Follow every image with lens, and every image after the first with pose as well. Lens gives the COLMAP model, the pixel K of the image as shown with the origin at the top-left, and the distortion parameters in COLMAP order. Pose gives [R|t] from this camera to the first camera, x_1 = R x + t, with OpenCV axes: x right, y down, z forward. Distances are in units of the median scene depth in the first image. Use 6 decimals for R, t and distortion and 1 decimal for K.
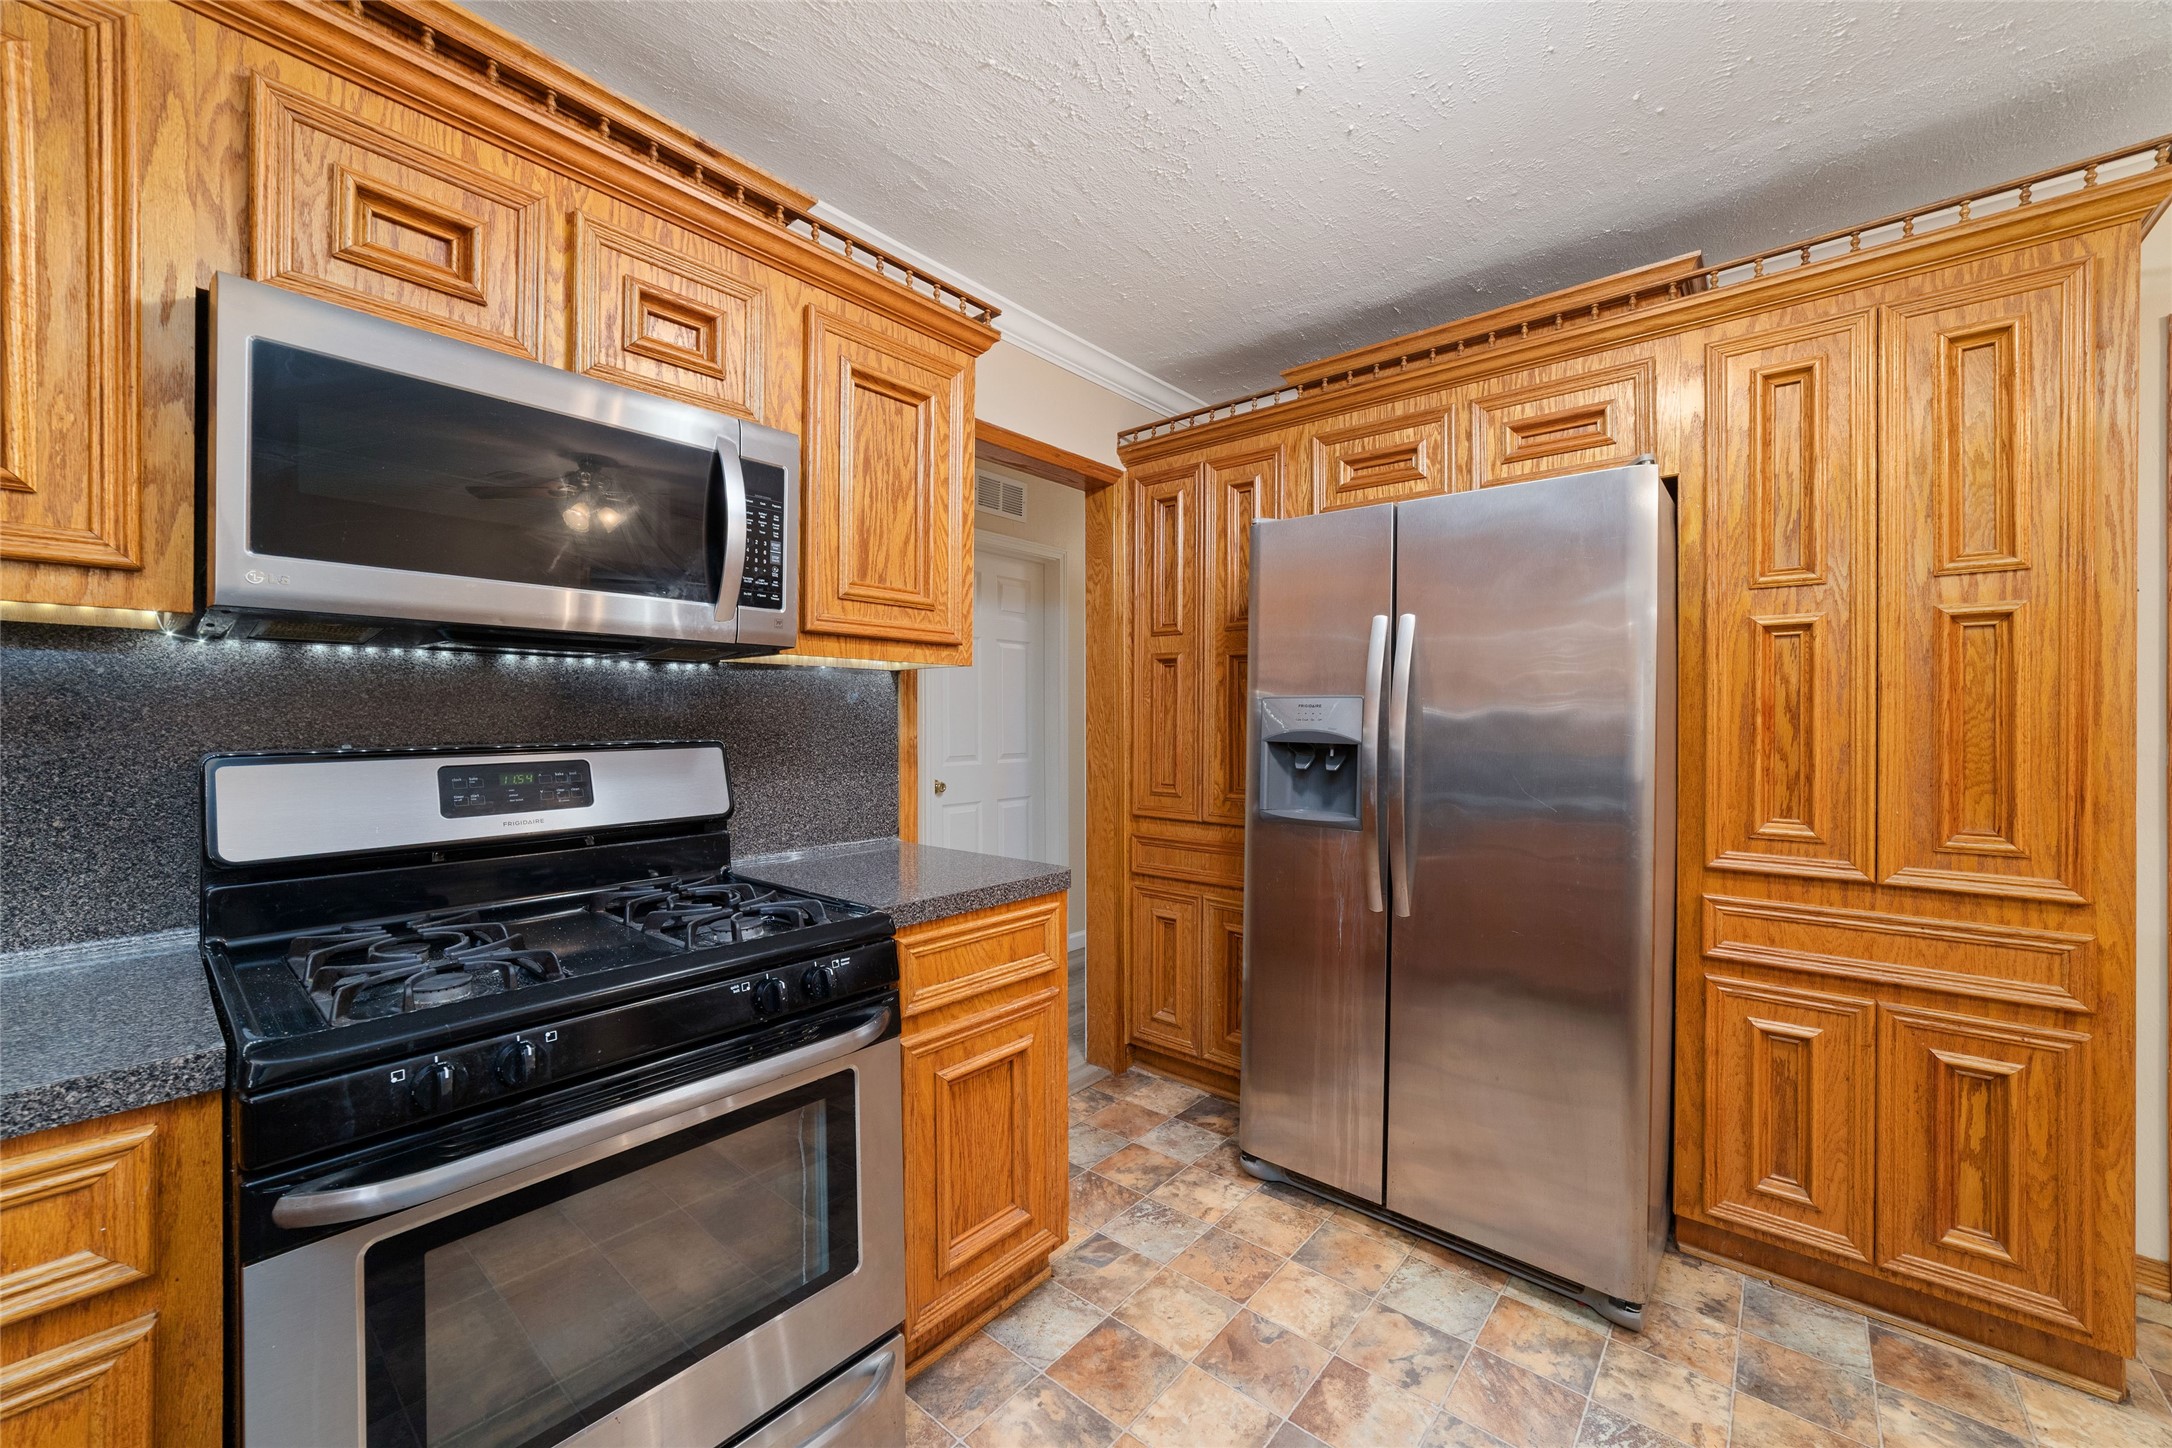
lens RADIAL K [[821.2, 0, 1098.0], [0, 821.2, 730.2], [0, 0, 1]] dist [0.002594, 0.000505]
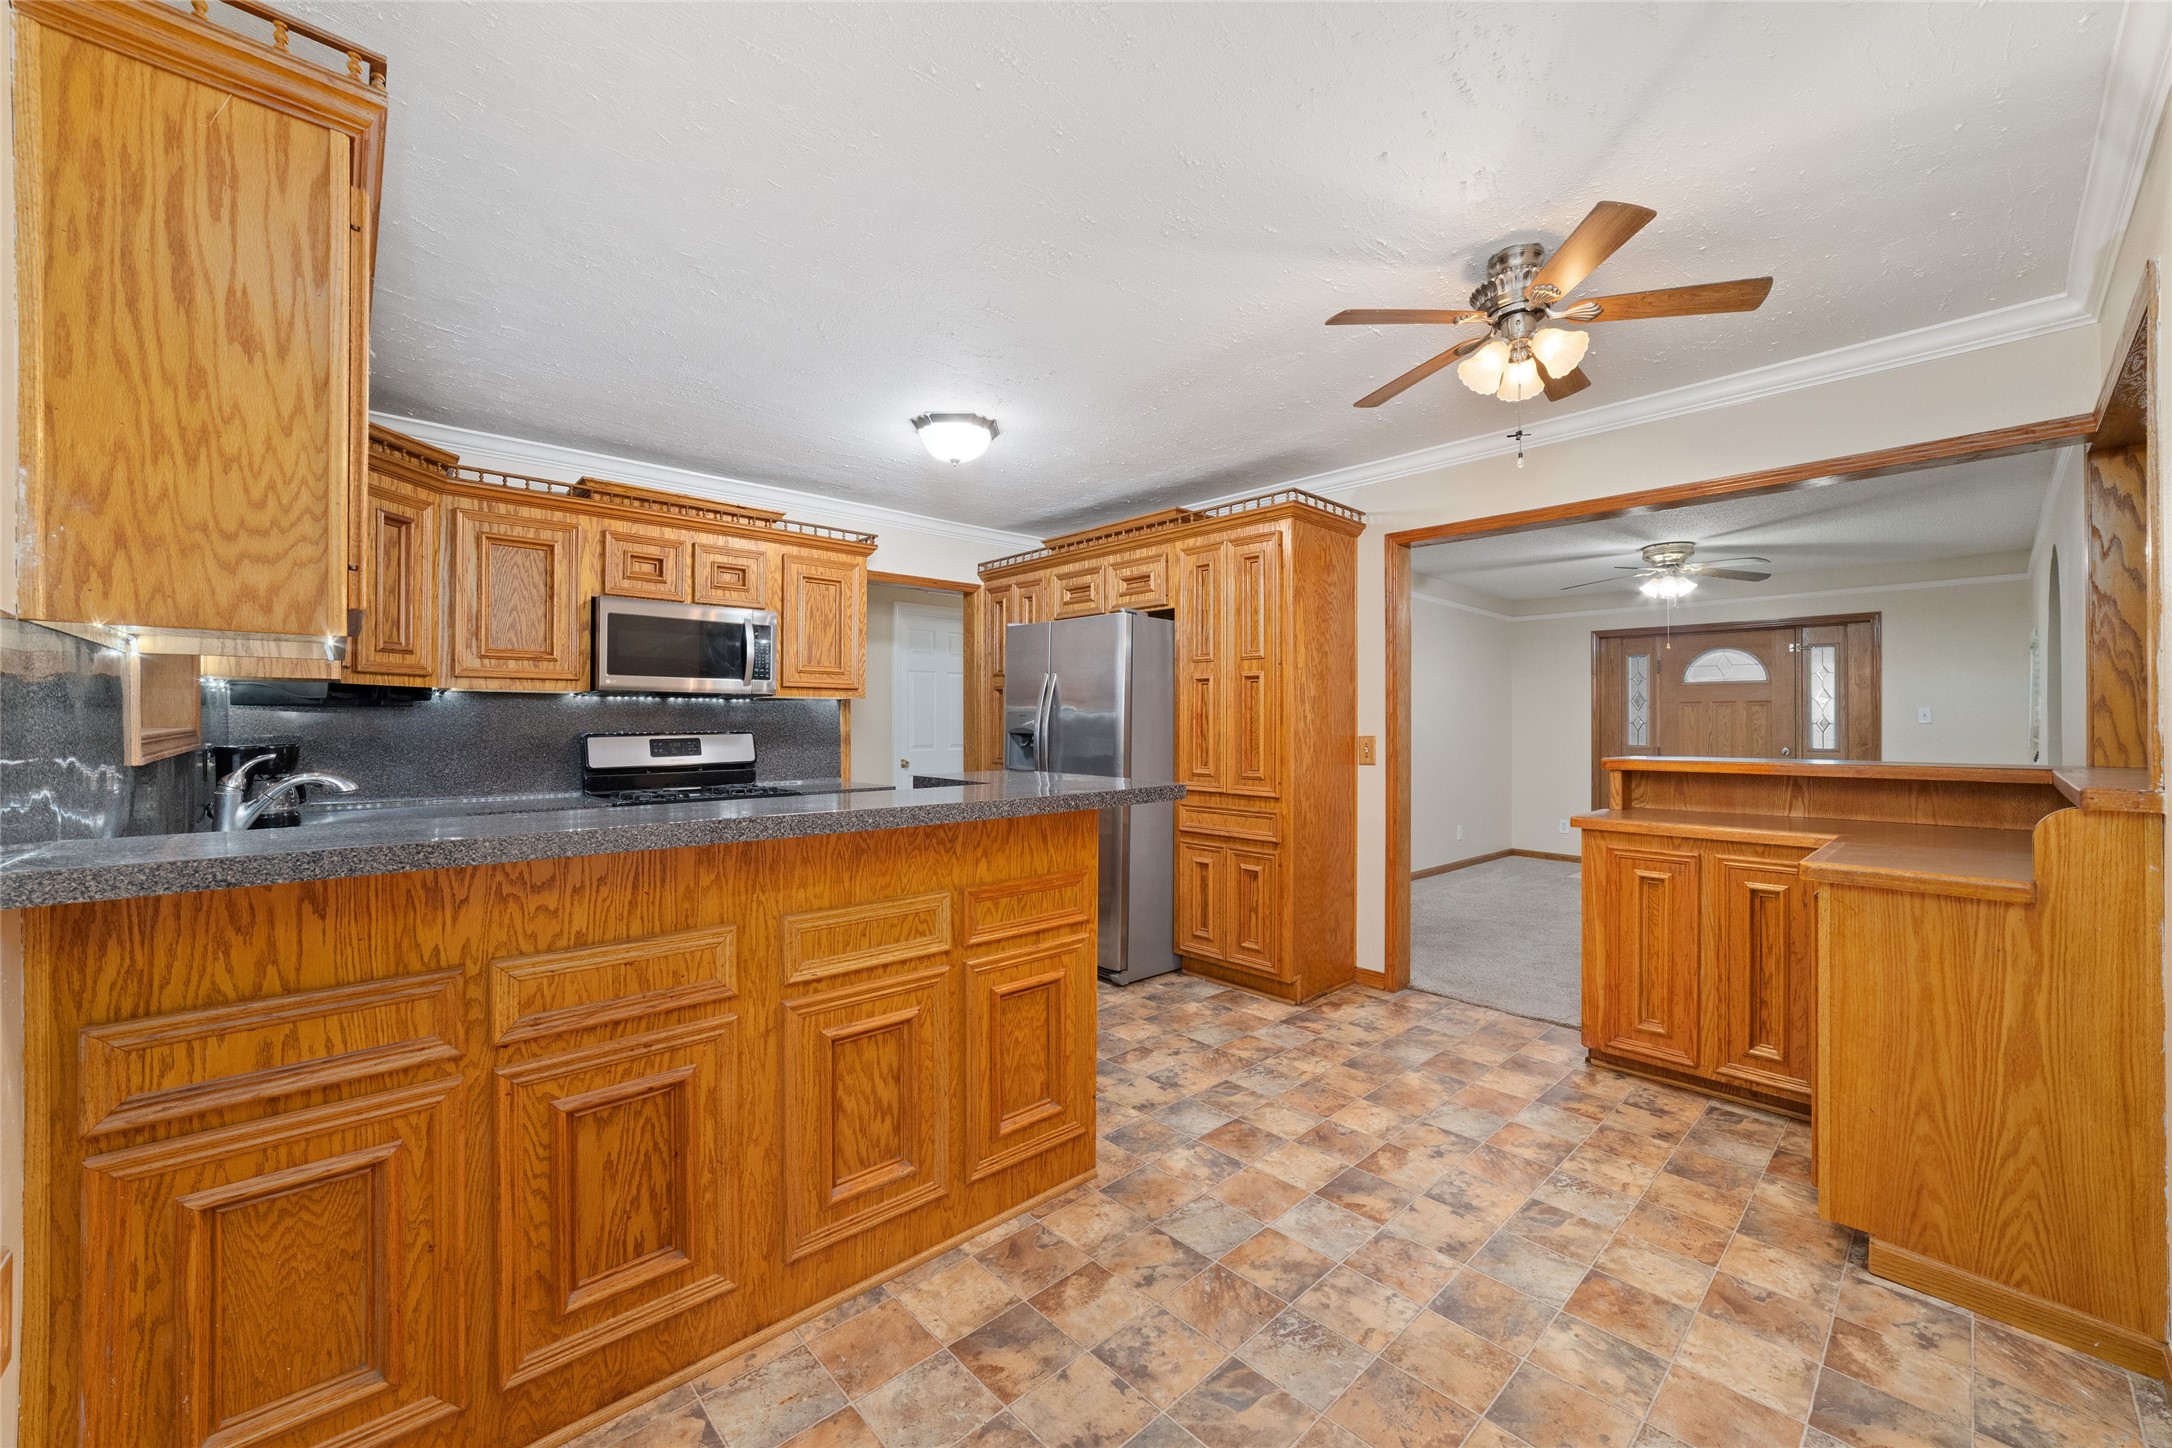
lens RADIAL K [[821.2, 0, 1093.6], [0, 821.2, 731.4], [0, 0, 1]] dist [0.002594, 0.000505]
pose [[0.991748, -0.000855, -0.128198, 0.902870], [0.000166, 0.999986, -0.005380, 0.028701], [0.128201, 0.005314, 0.991734, -1.350541]]
